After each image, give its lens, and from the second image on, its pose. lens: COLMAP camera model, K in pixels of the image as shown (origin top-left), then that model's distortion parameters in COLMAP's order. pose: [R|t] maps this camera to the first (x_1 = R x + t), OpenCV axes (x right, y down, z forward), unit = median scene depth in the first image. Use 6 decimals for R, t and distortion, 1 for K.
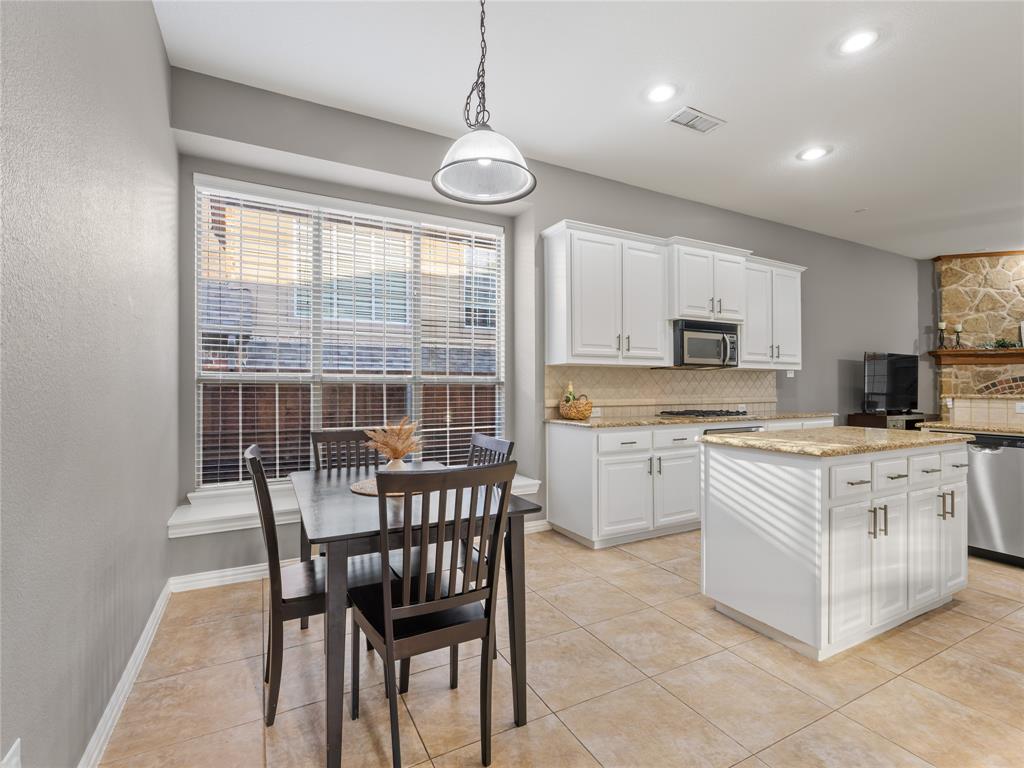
lens RADIAL K [[477.0, 0, 512.0], [0, 477.0, 384.0], [0, 0, 1]] dist [-0.000024, 0.000081]
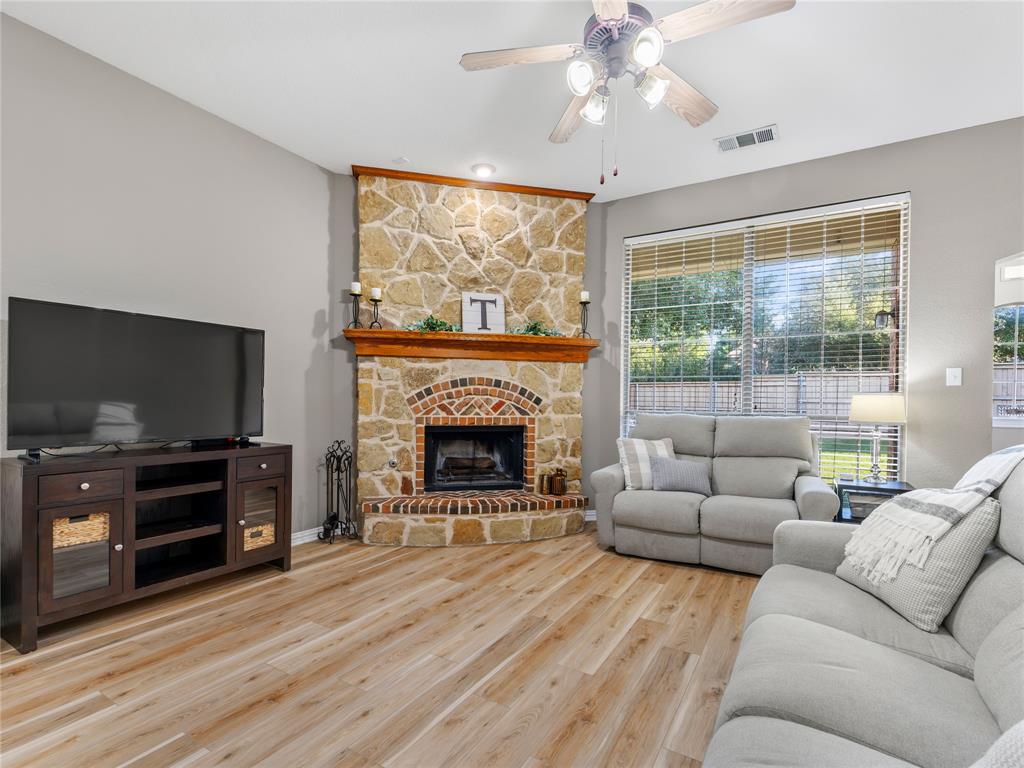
lens RADIAL K [[488.1, 0, 512.1], [0, 488.1, 406.0], [0, 0, 1]] dist [0.002529, 0.000055]
pose [[0.858681, -0.000928, 0.512510, 1.057460], [-0.013176, 0.999628, 0.023885, 0.005961], [-0.512341, -0.027263, 0.858349, 0.540066]]
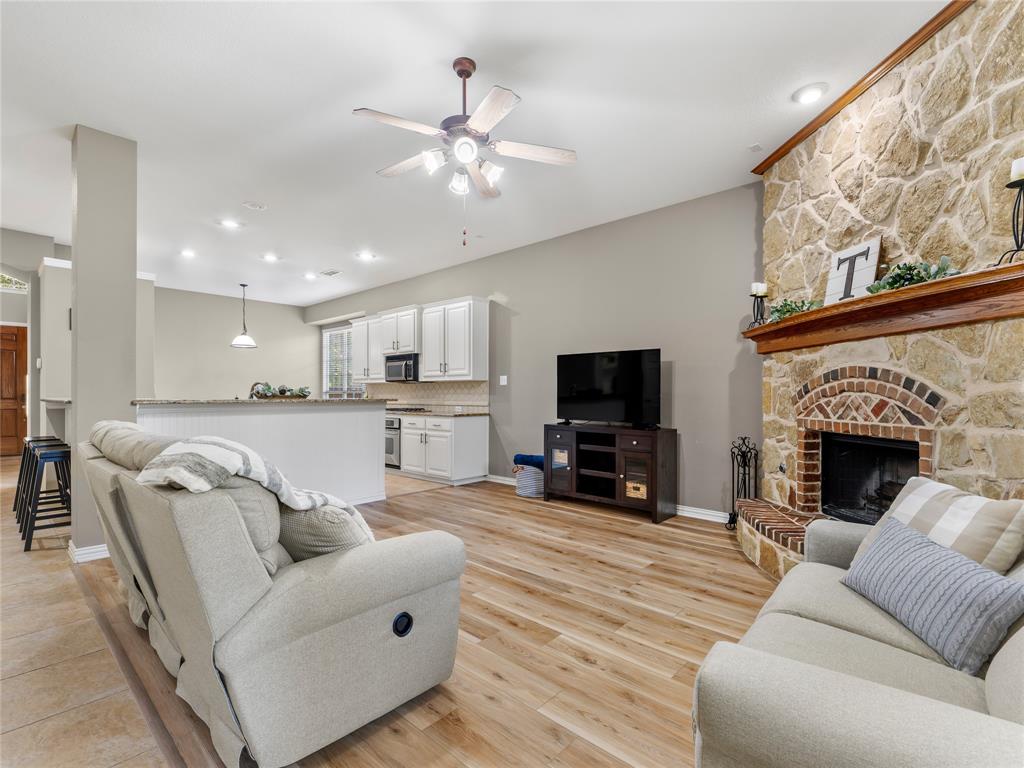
lens RADIAL K [[479.5, 0, 509.5], [0, 479.5, 397.0], [0, 0, 1]] dist [0.002743, 0.000349]
pose [[0.332980, 0.003649, -0.942927, 1.892792], [0.006226, 0.999962, 0.006068, 0.008595], [0.942913, -0.007891, 0.332945, 0.715191]]
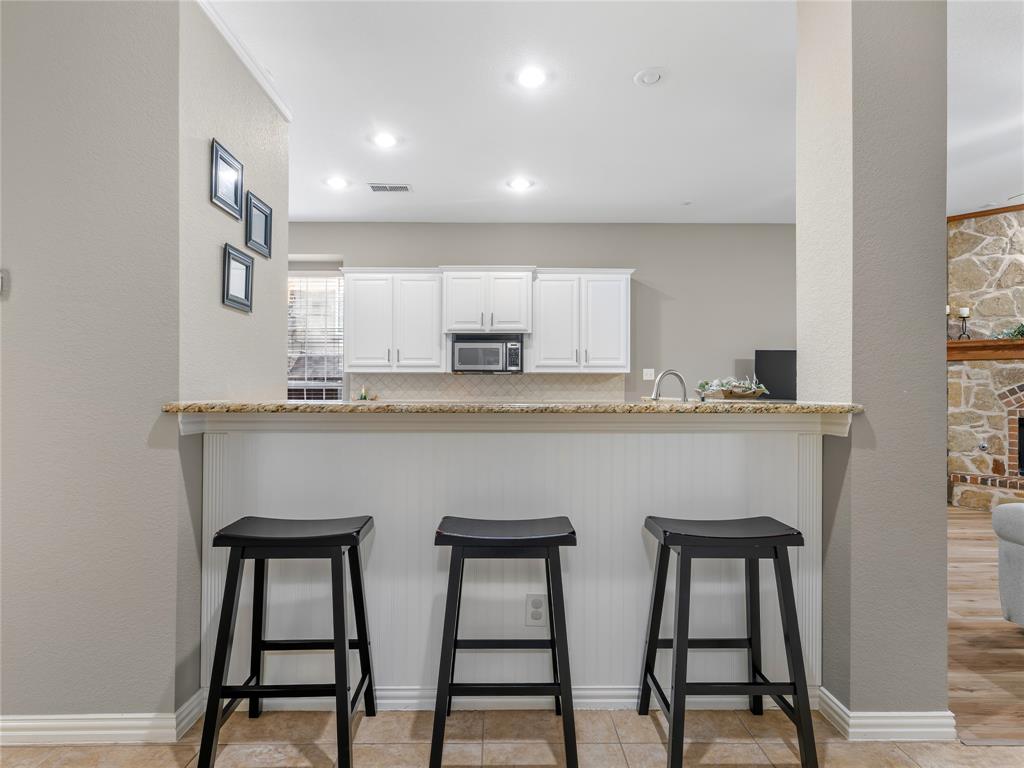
lens RADIAL K [[536.6, 0, 512.0], [0, 536.6, 384.0], [0, 0, 1]] dist [0.005142, 0.000853]
pose [[0.889253, -0.000151, -0.457415, 0.947136], [0.001473, 0.999996, 0.002532, -0.010068], [0.457413, -0.002925, 0.889249, -0.110418]]
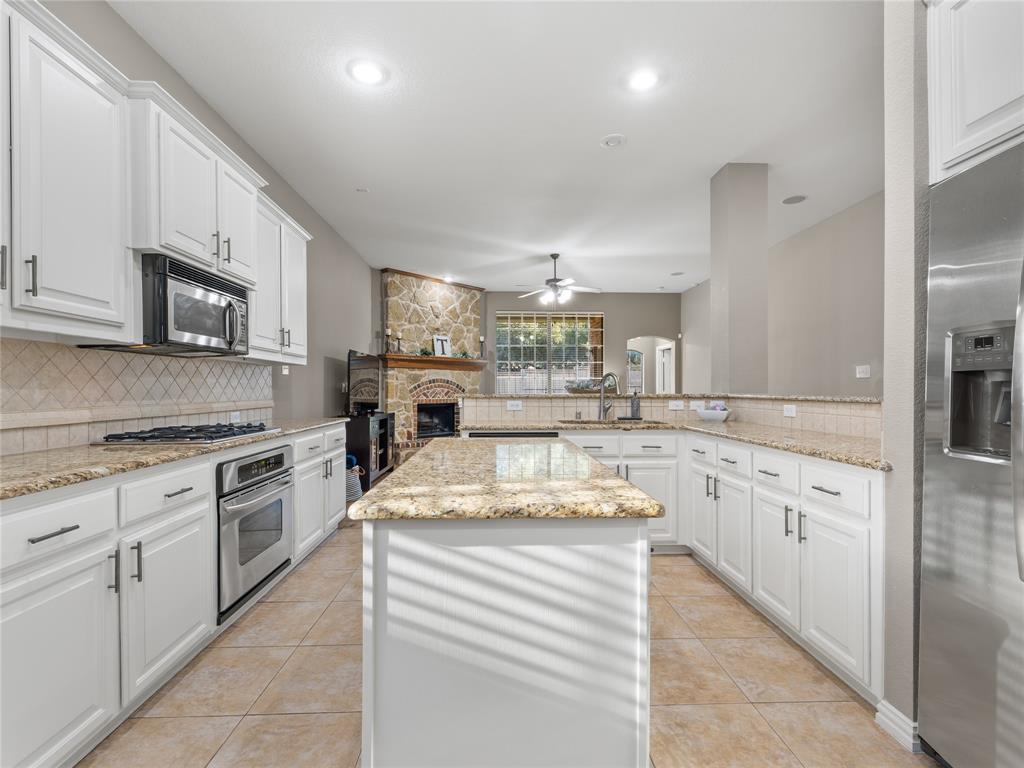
lens RADIAL K [[475.6, 0, 512.9], [0, 475.6, 388.9], [0, 0, 1]] dist [-0.000960, -0.000705]
pose [[0.428893, -0.000762, 0.903355, 0.045561], [-0.005652, 0.999978, 0.003527, 0.005291], [-0.903338, -0.006618, 0.428879, 0.373869]]
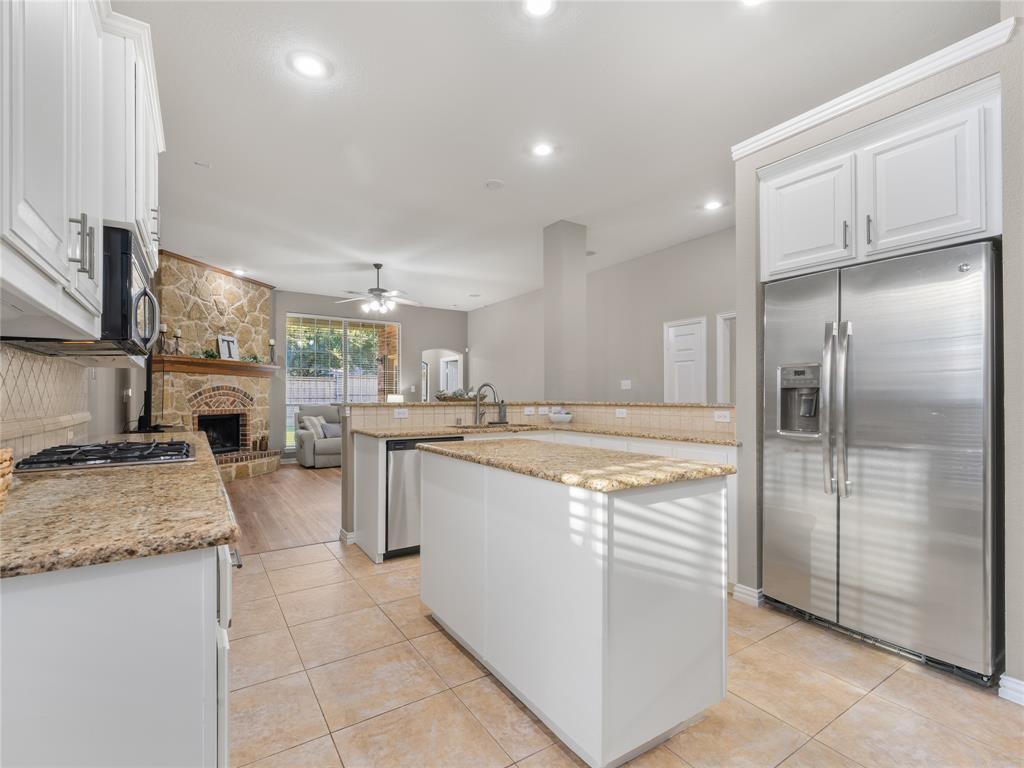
lens RADIAL K [[475.9, 0, 508.3], [0, 475.9, 392.9], [0, 0, 1]] dist [0.003096, 0.000054]
pose [[-0.095616, 0.008741, 0.995380, -0.076967], [-0.006553, 0.999934, -0.009411, 0.006638], [-0.995397, -0.007423, -0.095553, 0.607557]]
